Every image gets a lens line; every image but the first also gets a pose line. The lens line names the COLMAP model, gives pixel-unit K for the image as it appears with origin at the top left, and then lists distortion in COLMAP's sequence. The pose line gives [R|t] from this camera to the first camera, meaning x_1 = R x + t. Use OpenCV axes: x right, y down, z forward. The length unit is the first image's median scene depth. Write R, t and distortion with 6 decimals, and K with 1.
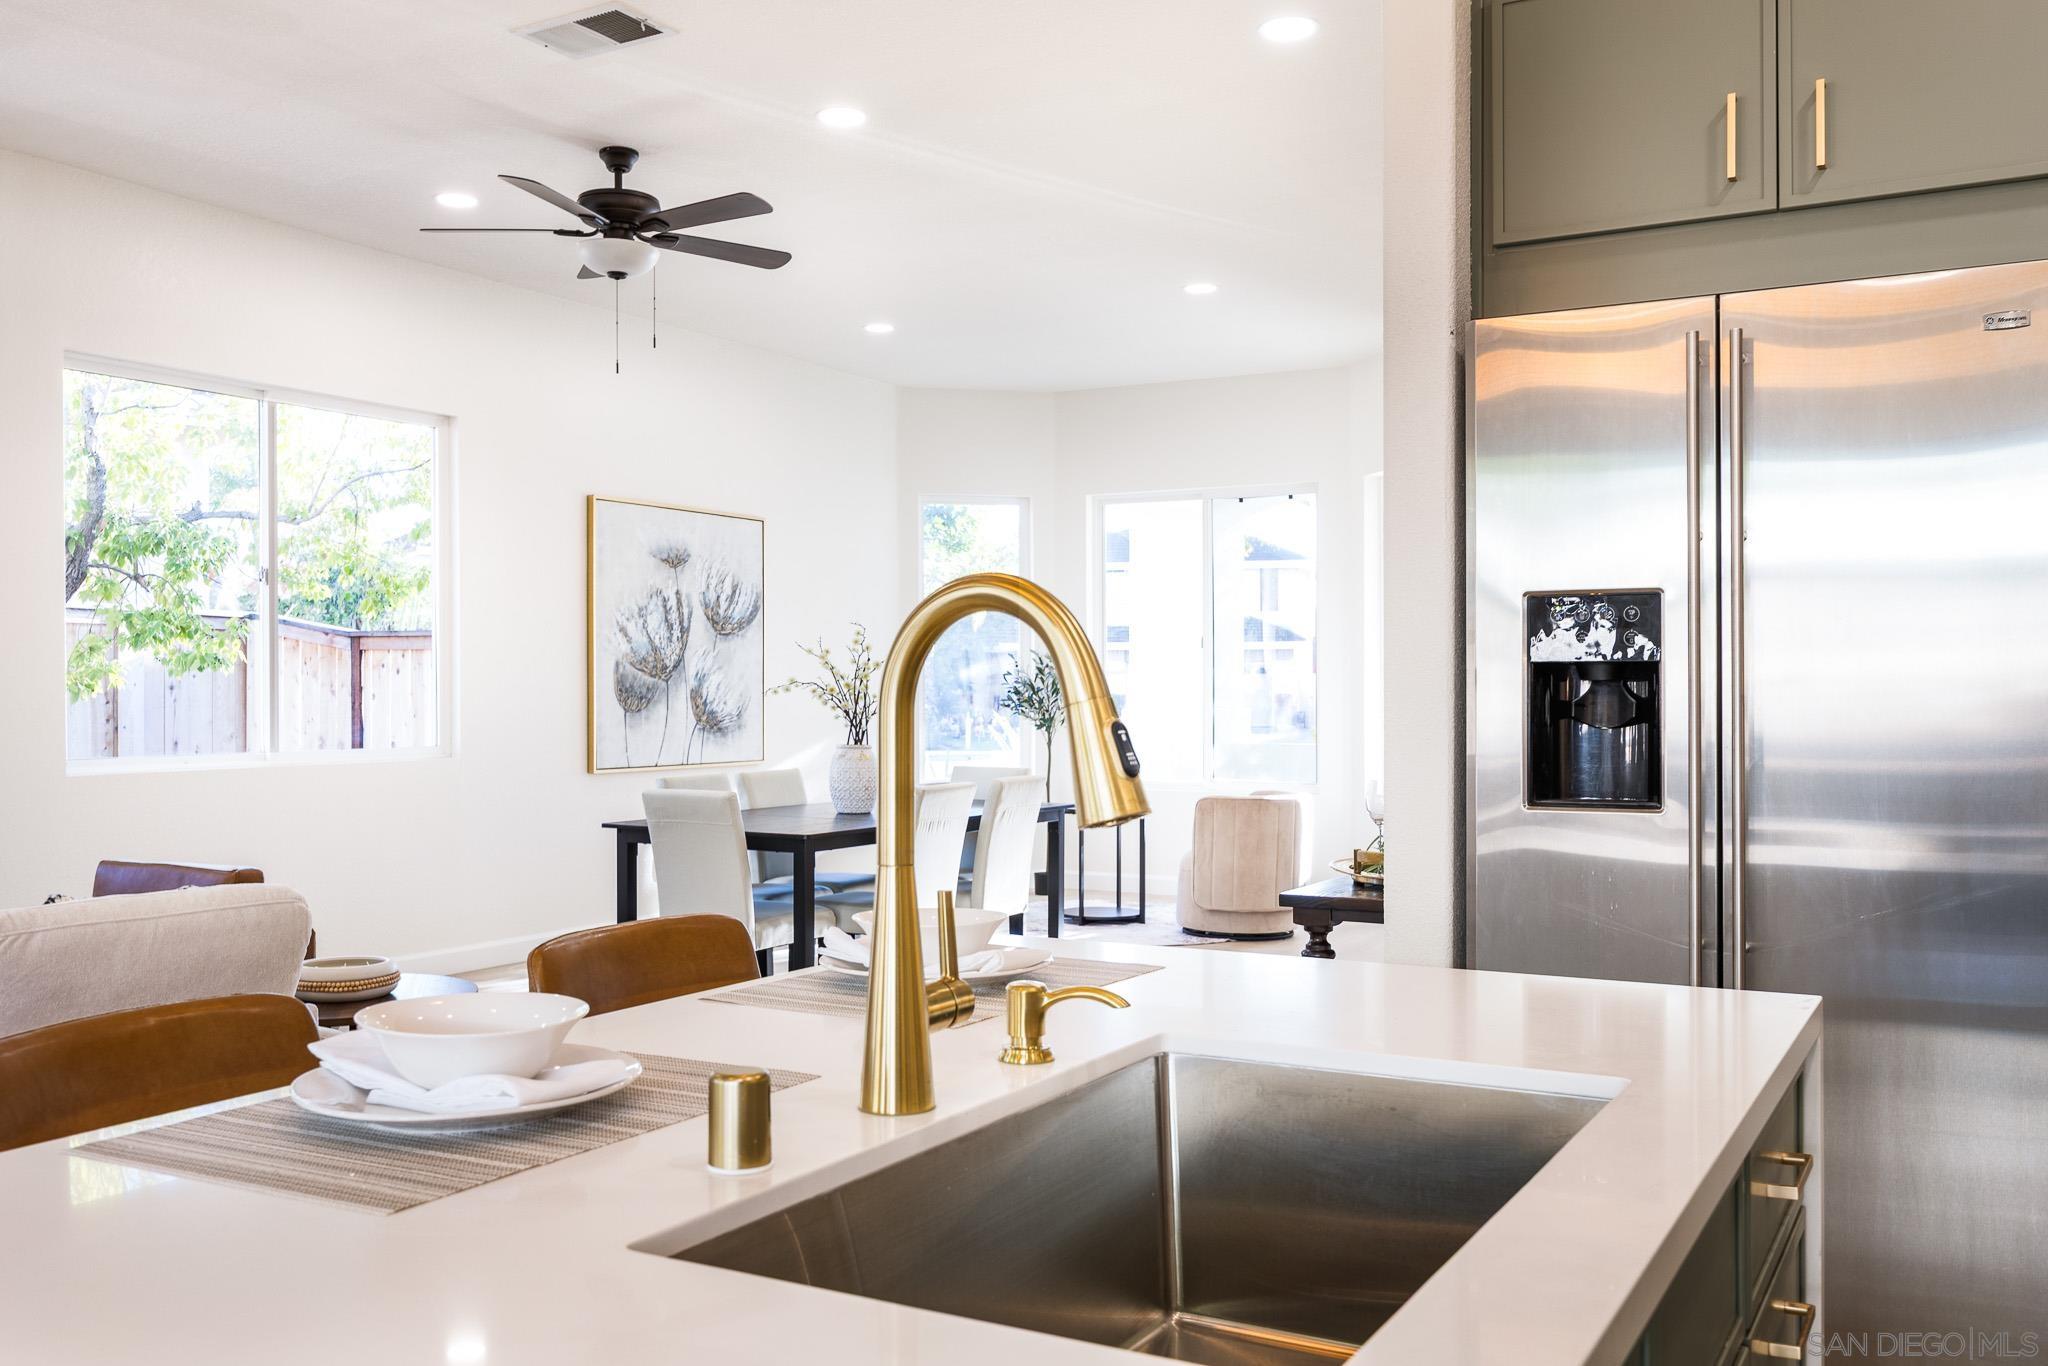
lens RADIAL K [[1808.3, 0, 1005.2], [0, 1808.3, 692.8], [0, 0, 1]] dist [0.026692, 0.007606]
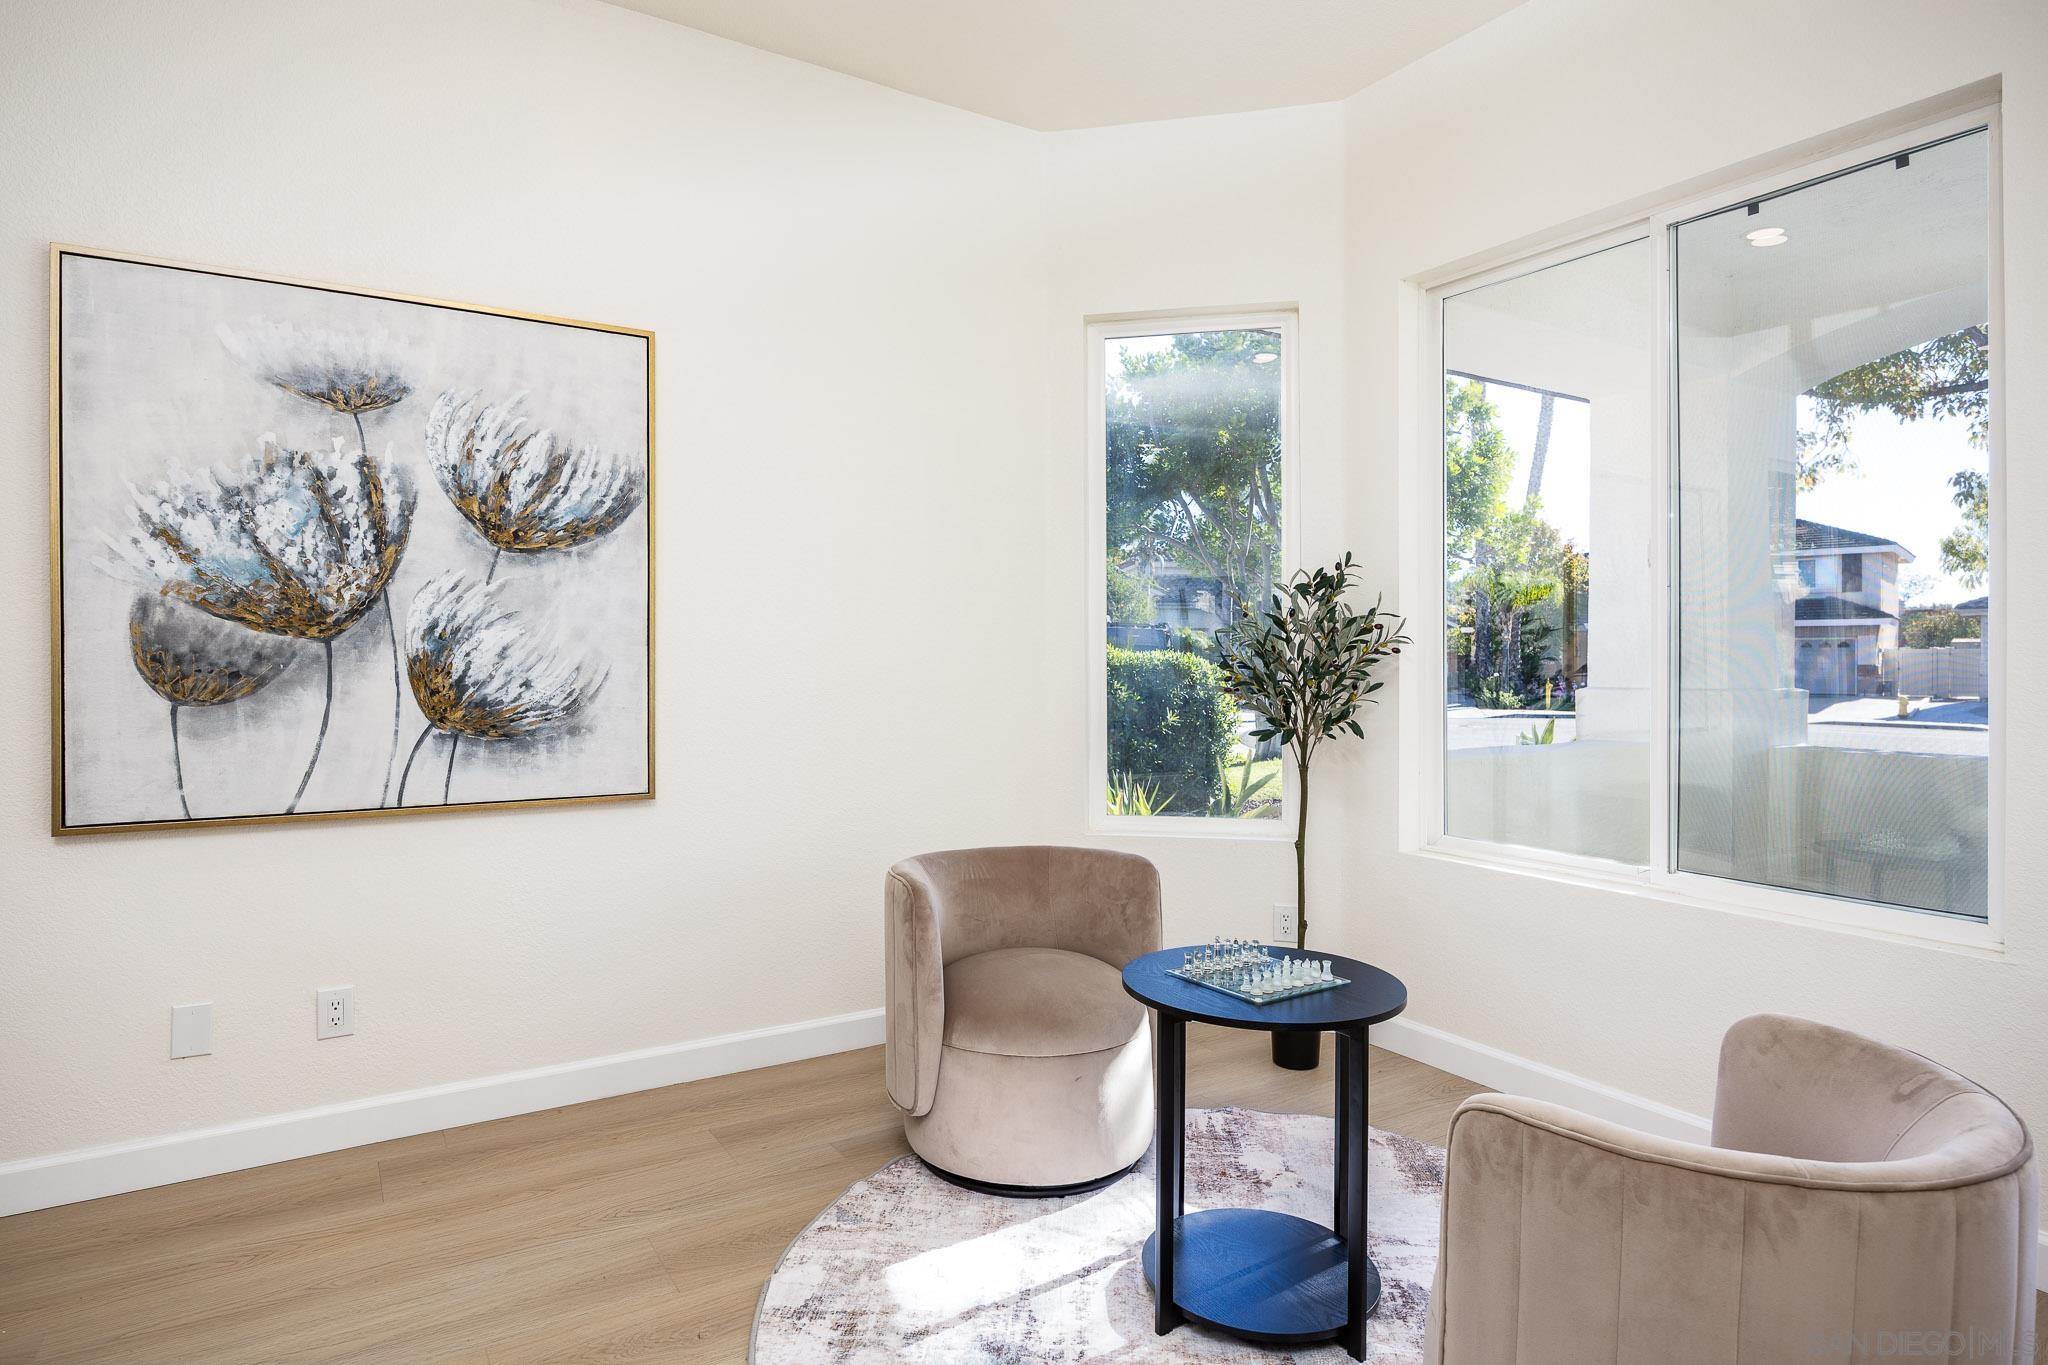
lens RADIAL K [[1125.4, 0, 1017.2], [0, 1125.4, 665.8], [0, 0, 1]] dist [-0.003232, -0.000309]
pose [[0.880356, 0.005561, -0.474280, 0.122960], [-0.003327, 0.999979, 0.005549, -0.001998], [0.474301, -0.003307, 0.880357, 0.814547]]
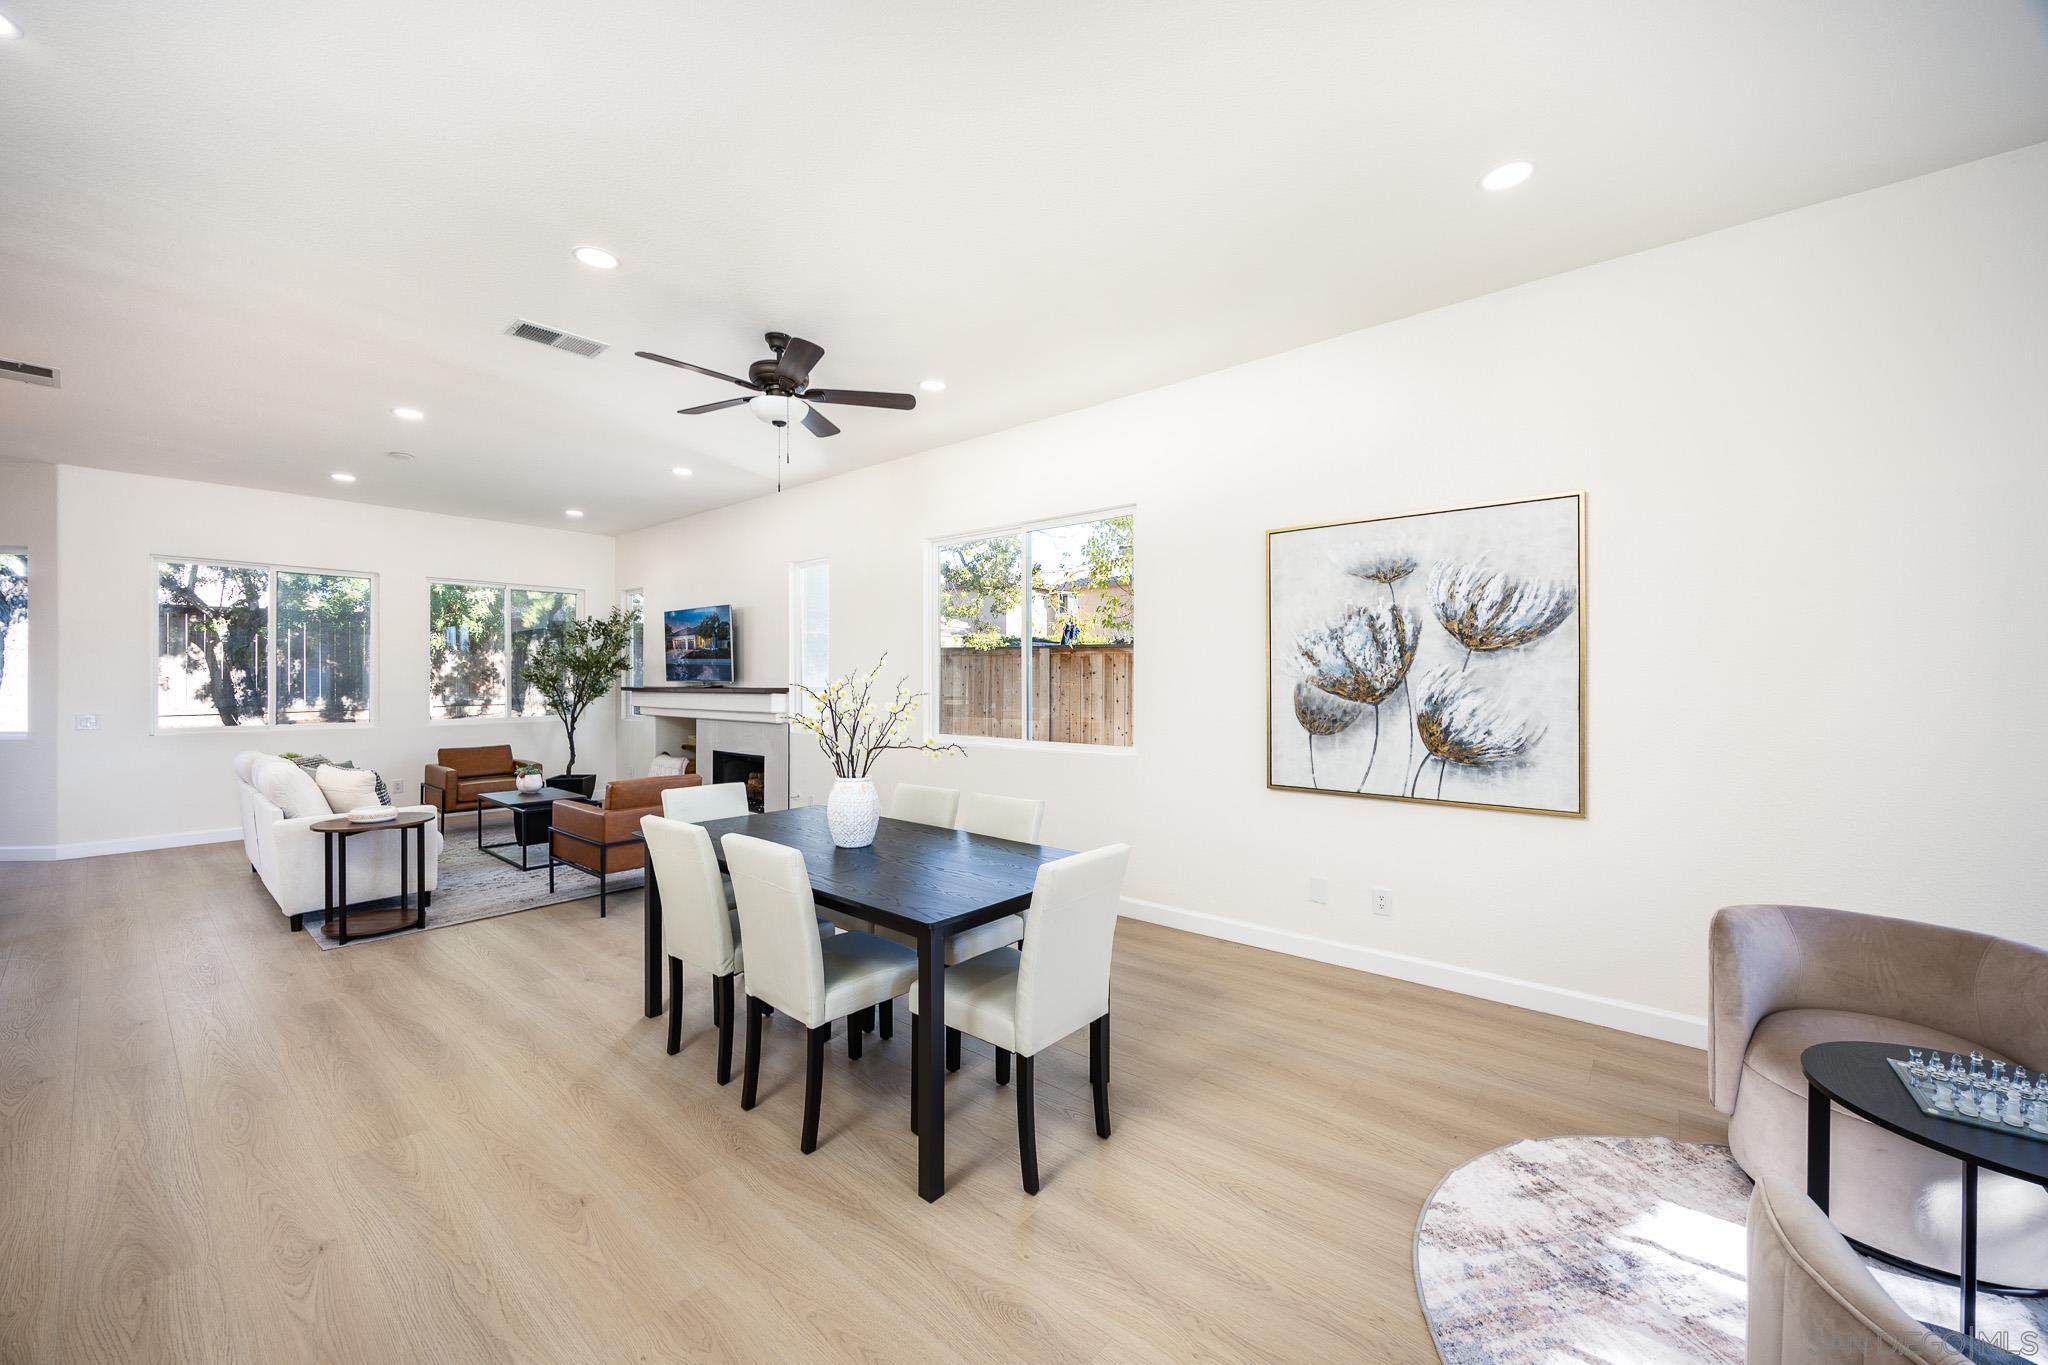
lens RADIAL K [[784.6, 0, 1006.1], [0, 784.6, 678.6], [0, 0, 1]] dist [0.001176, 0.000042]
pose [[-0.189528, 0.001864, -0.981874, 0.247146], [0.000454, 0.999998, 0.001811, -0.020625], [0.981875, -0.000103, -0.189528, 0.883316]]
